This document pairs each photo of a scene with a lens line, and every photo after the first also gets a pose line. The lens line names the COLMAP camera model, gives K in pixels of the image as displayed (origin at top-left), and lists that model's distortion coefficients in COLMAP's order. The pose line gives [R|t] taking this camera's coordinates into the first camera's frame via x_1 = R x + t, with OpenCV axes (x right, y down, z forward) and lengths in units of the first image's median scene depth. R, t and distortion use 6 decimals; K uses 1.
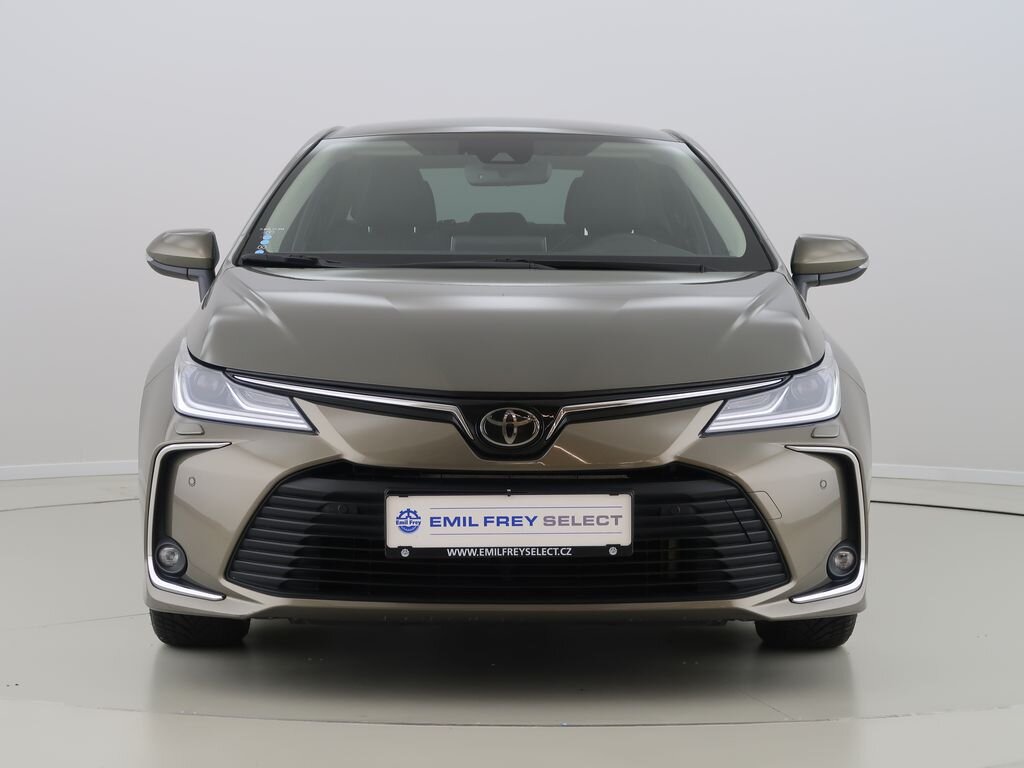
lens RADIAL K [[785.6, 0, 503.9], [0, 785.6, 379.4], [0, 0, 1]] dist [-0.000274, 0.000303]
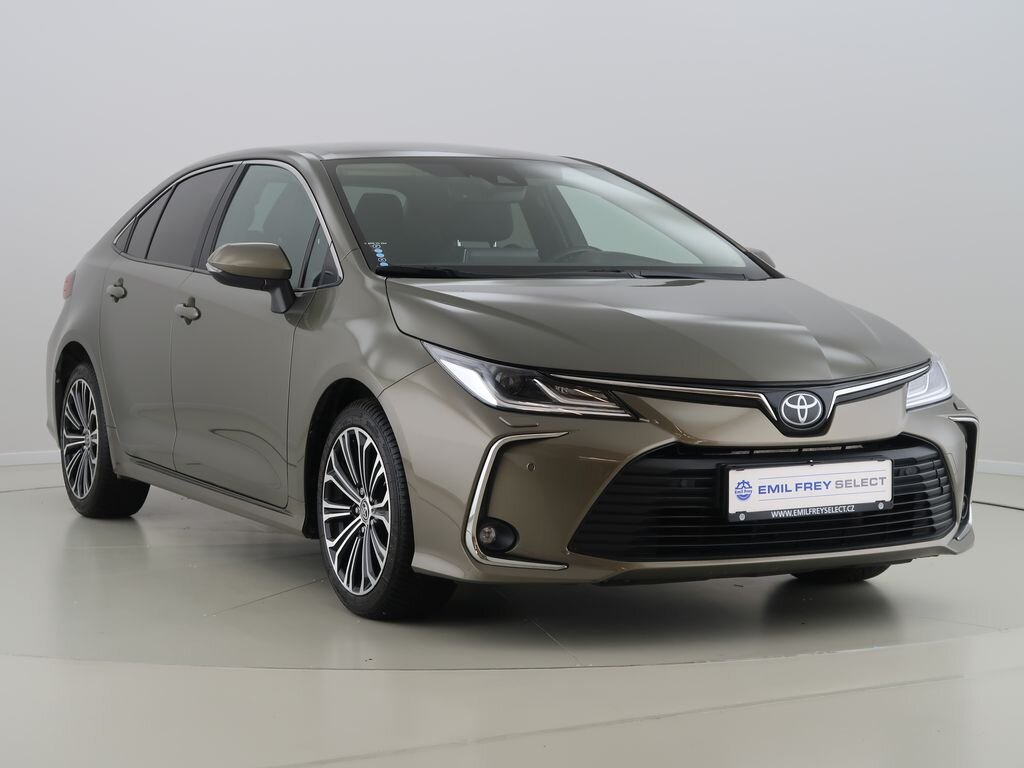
lens RADIAL K [[702.6, 0, 513.2], [0, 702.6, 382.5], [0, 0, 1]] dist [-0.058720, -0.005237]
pose [[0.990382, -0.028735, 0.135347, -0.576874], [0.027644, 0.999568, 0.009935, -0.003184], [-0.135574, -0.006098, 0.990748, 0.001045]]
